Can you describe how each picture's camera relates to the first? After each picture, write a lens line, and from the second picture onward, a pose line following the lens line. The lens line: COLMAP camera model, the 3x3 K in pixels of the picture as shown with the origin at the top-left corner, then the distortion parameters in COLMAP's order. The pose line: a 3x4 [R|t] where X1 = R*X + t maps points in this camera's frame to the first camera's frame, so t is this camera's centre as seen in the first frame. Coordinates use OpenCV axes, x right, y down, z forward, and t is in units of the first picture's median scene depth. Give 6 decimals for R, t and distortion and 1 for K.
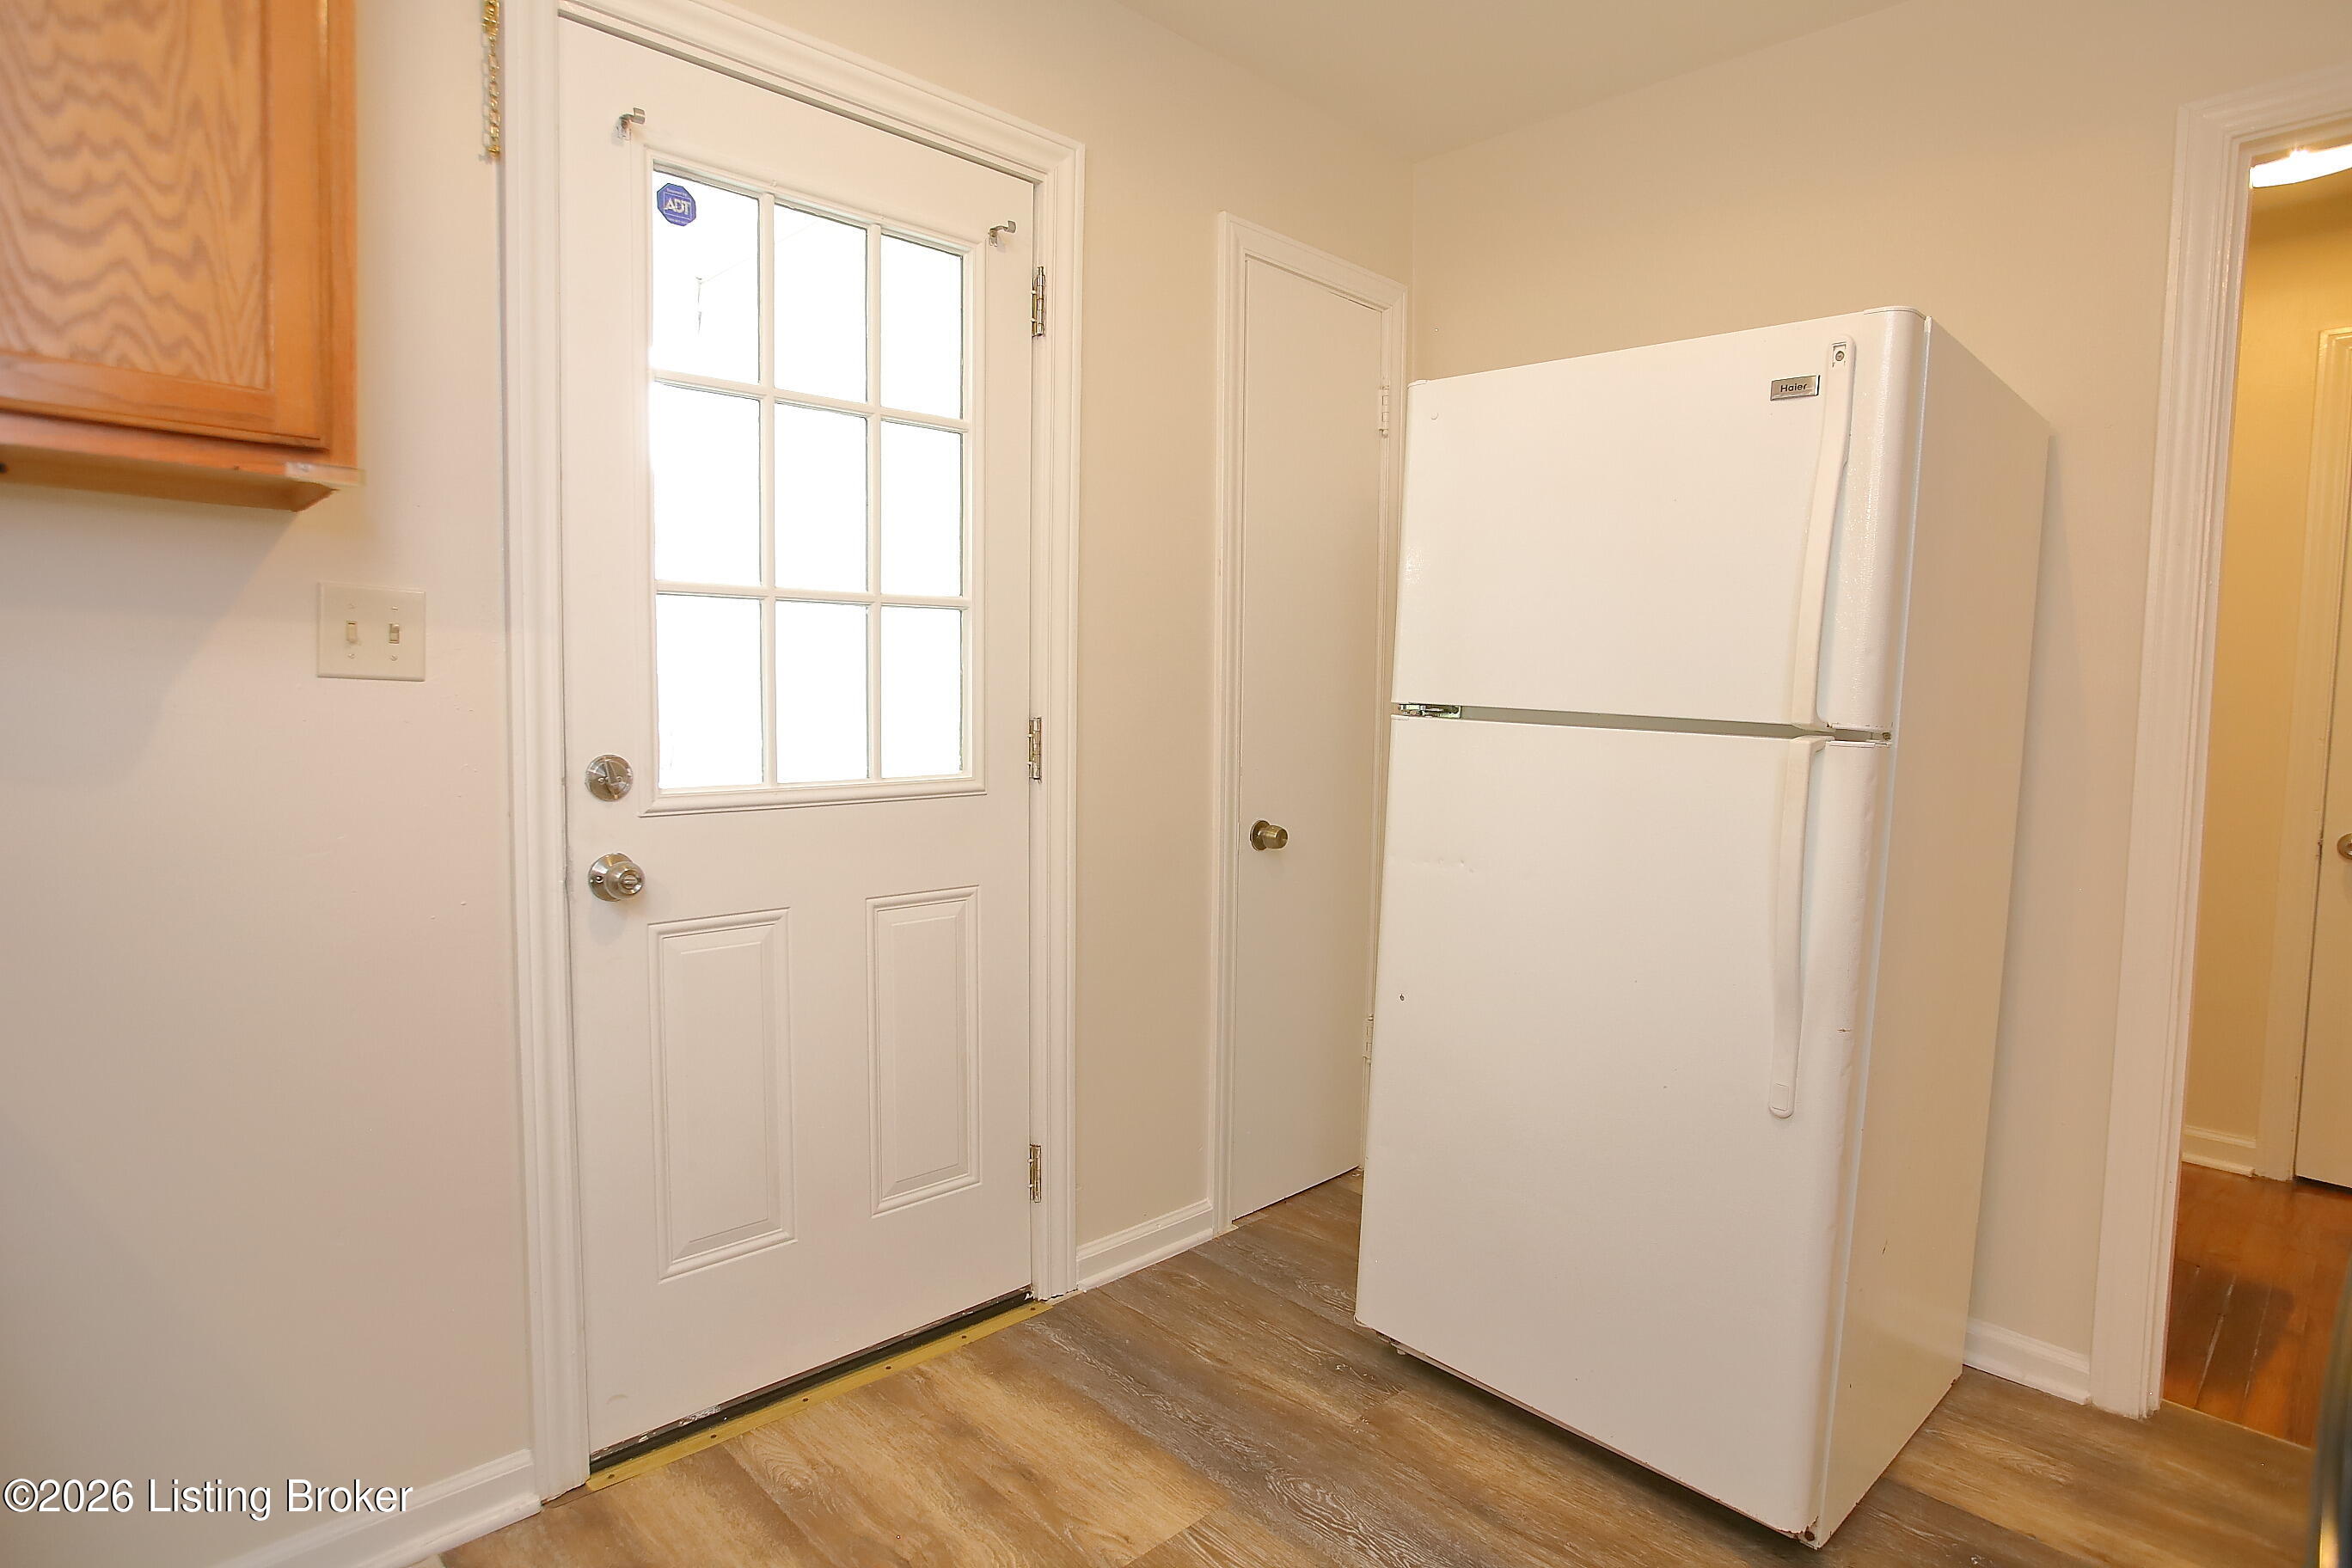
lens RADIAL K [[1248.9, 0, 1164.6], [0, 1248.9, 781.0], [0, 0, 1]] dist [0.021257, 0.003134]
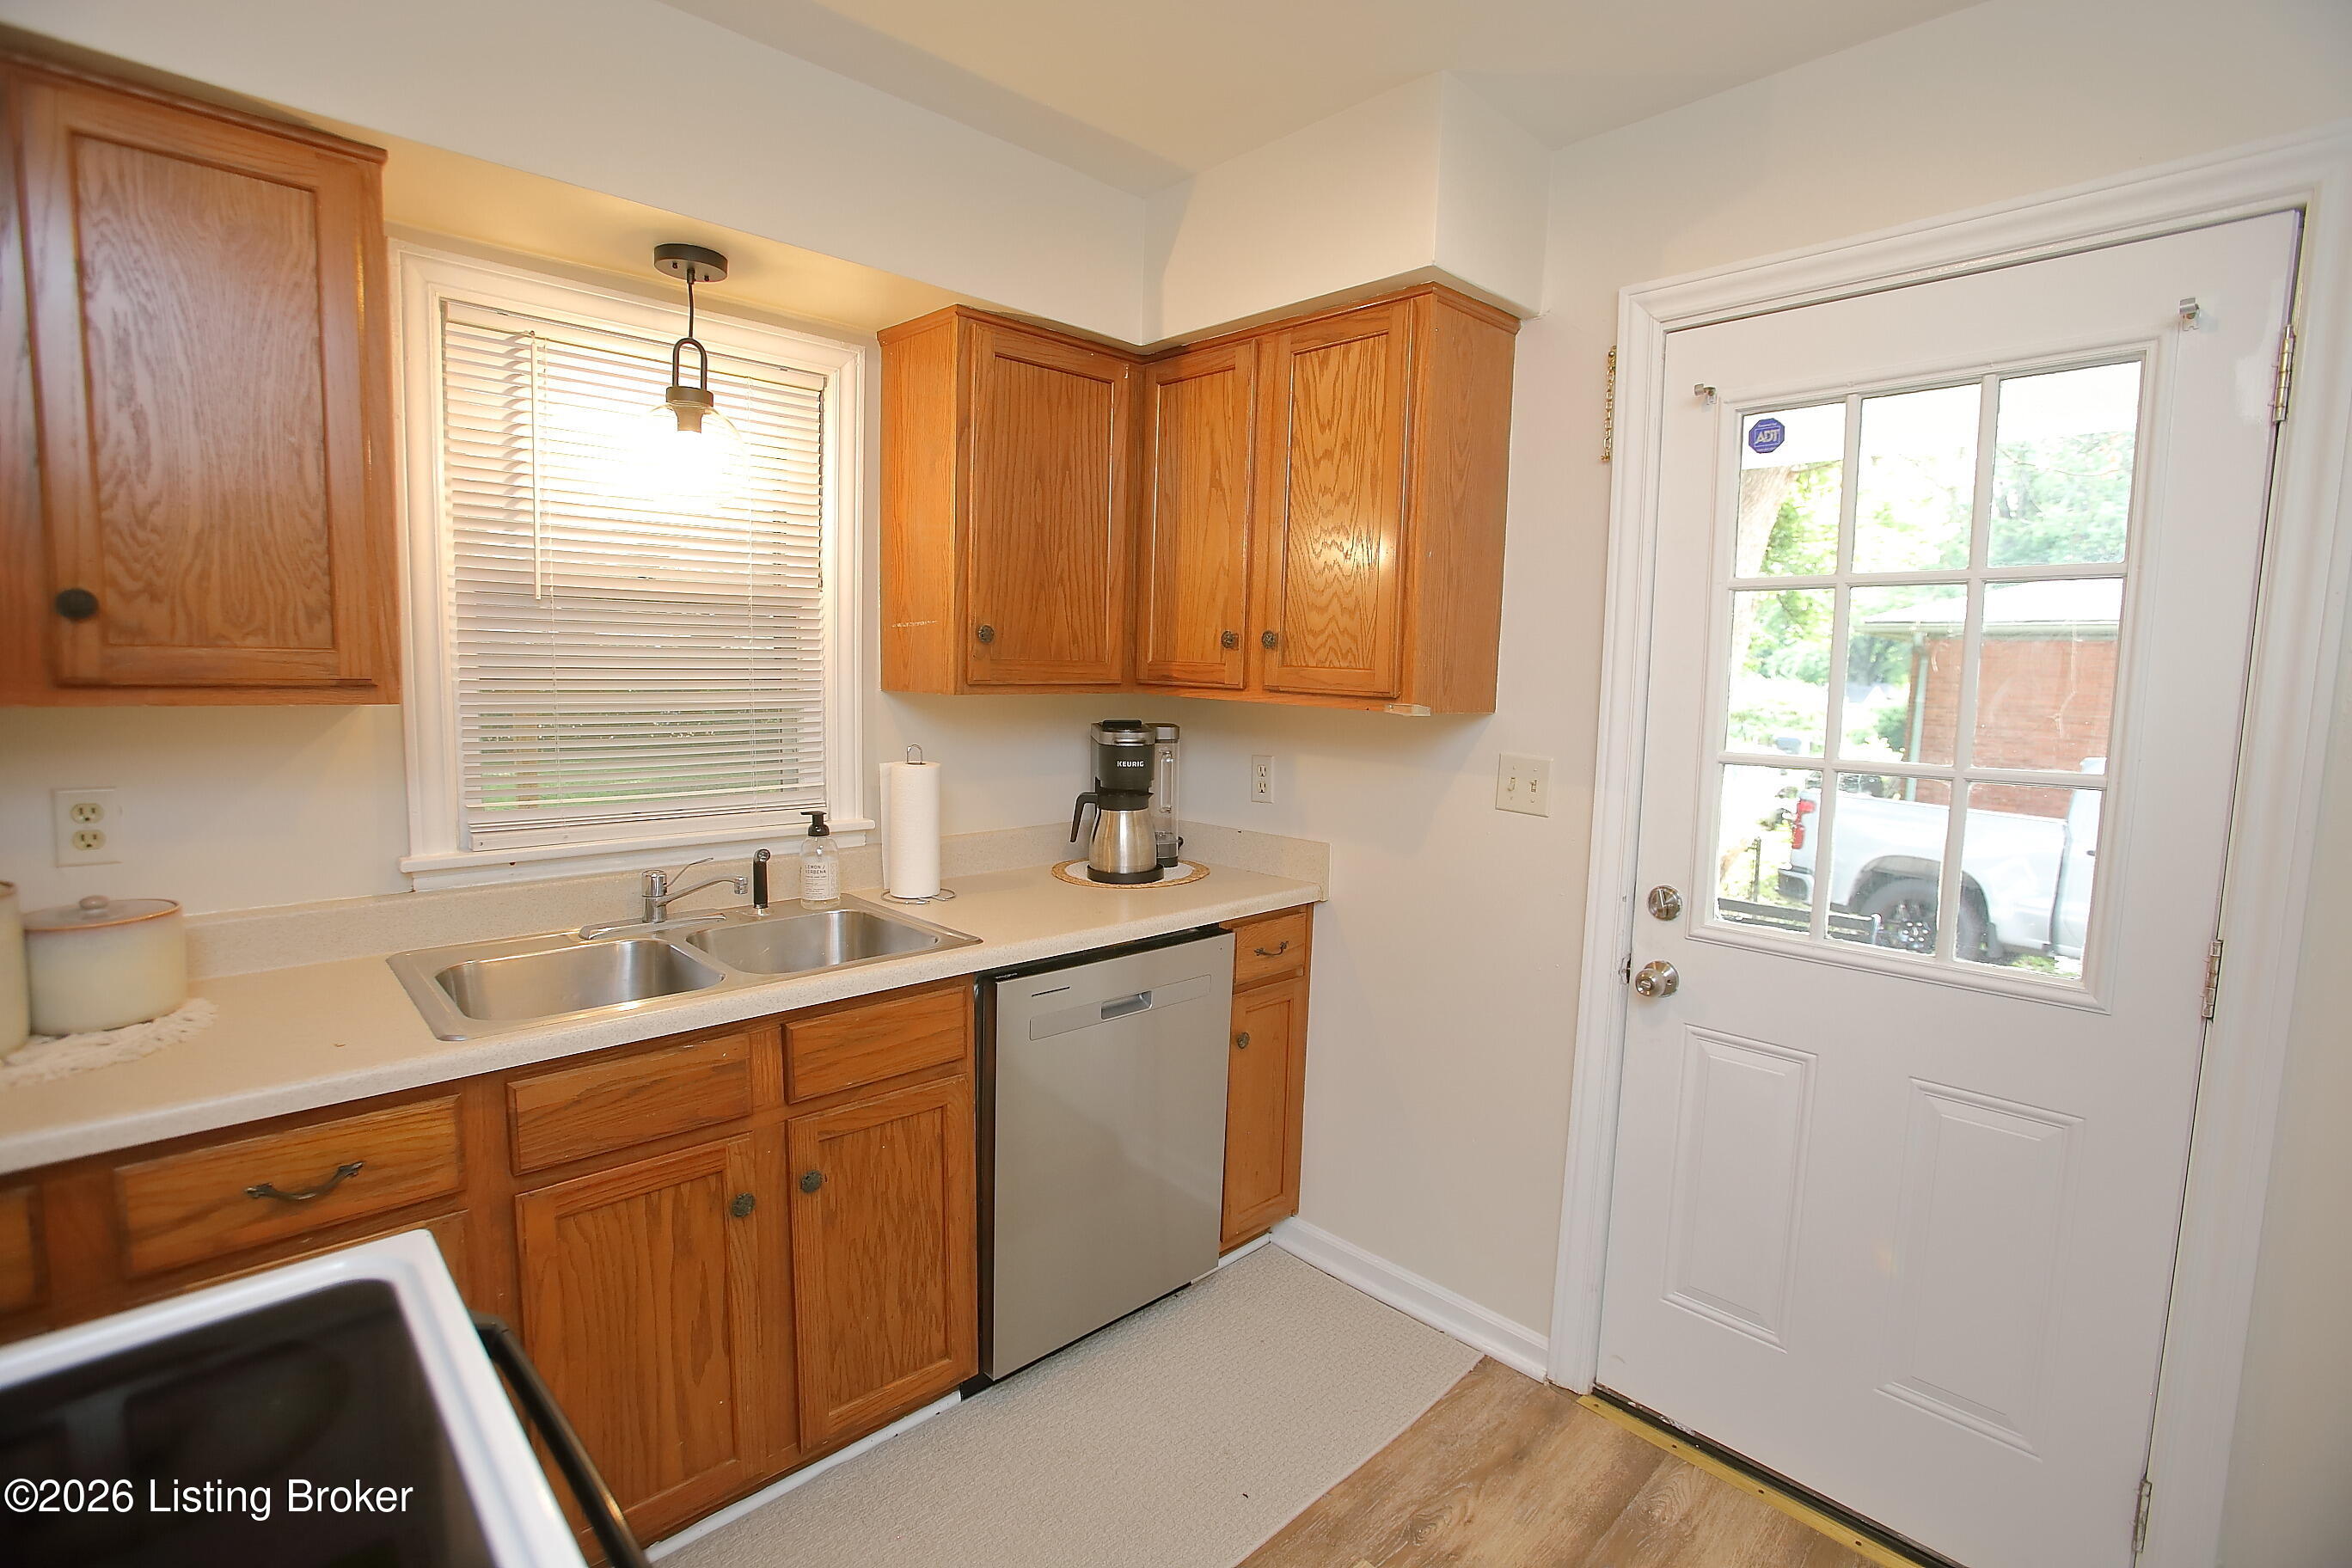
lens RADIAL K [[1074.5, 0, 1172.5], [0, 1074.5, 783.4], [0, 0, 1]] dist [-0.060405, 0.019684]
pose [[0.012190, 0.097895, -0.995122, 0.630583], [-0.095454, 0.990765, 0.096297, -0.183065], [0.995359, 0.093815, 0.021421, 0.471164]]
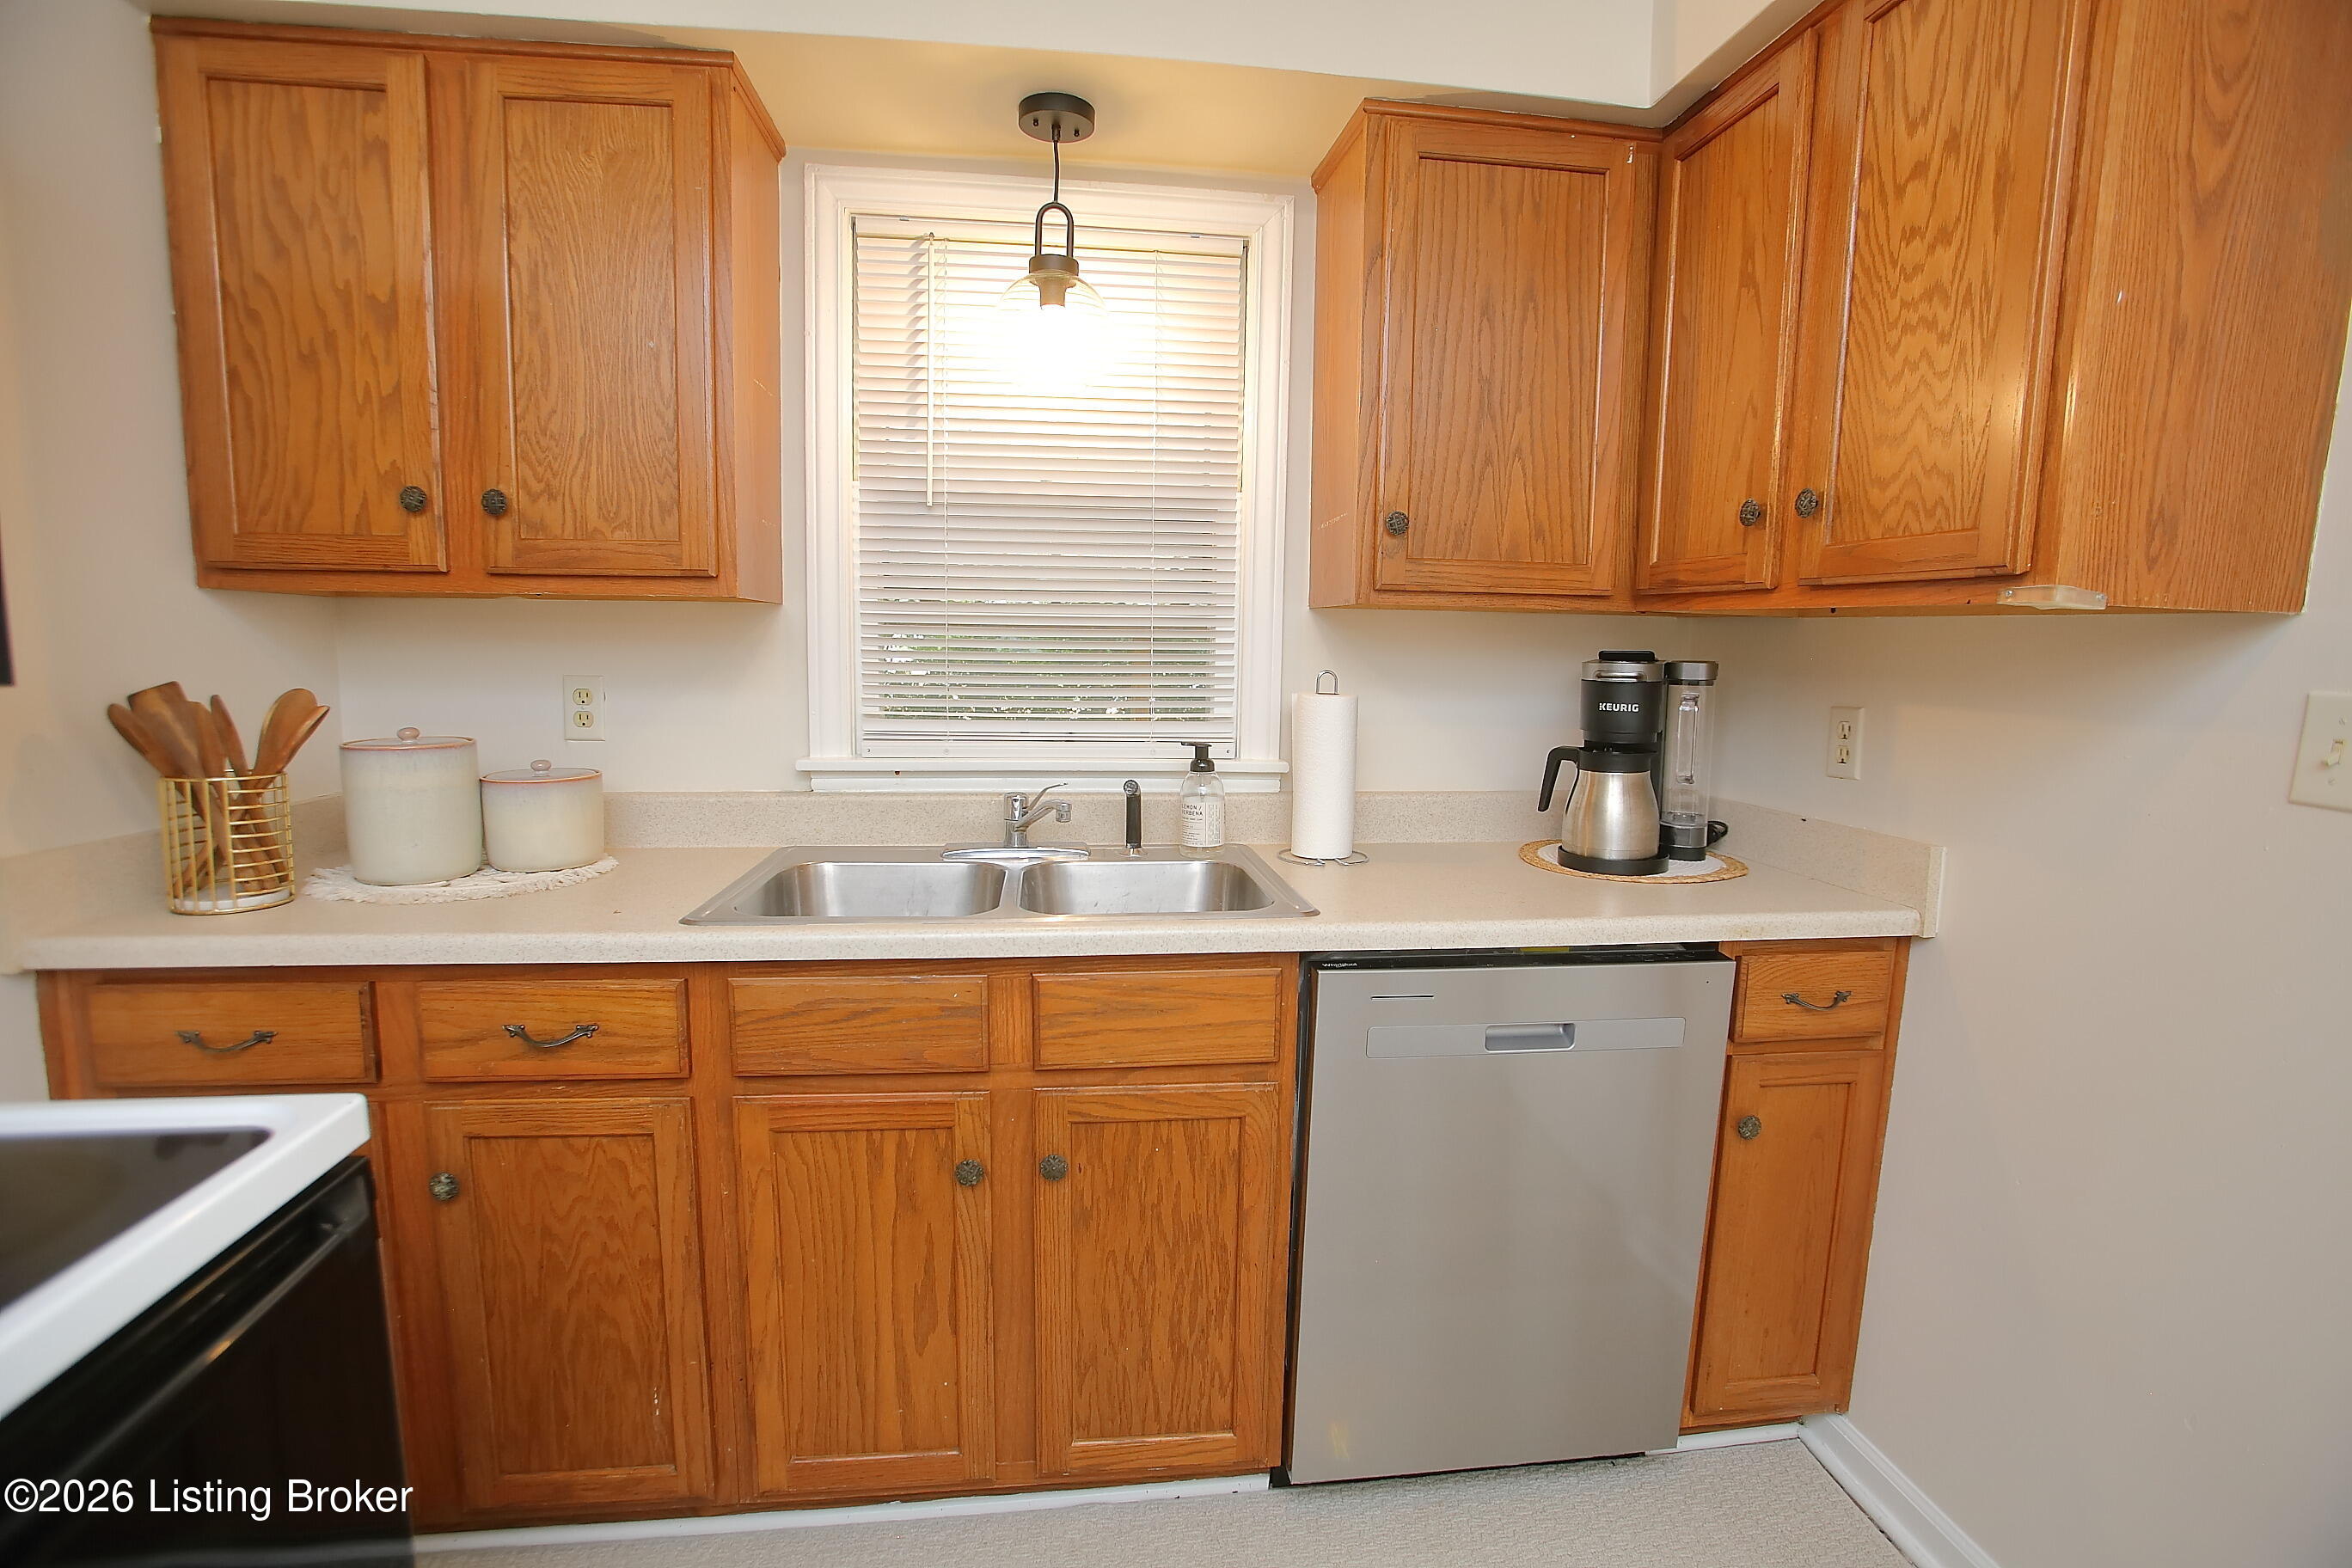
lens RADIAL K [[1074.5, 0, 1180.6], [0, 1074.5, 777.6], [0, 0, 1]] dist [-0.060405, 0.019684]
pose [[-0.582083, 0.080478, -0.809137, 0.284655], [-0.083586, 0.983896, 0.157991, -0.127299], [0.808822, 0.159596, -0.565982, 0.682287]]
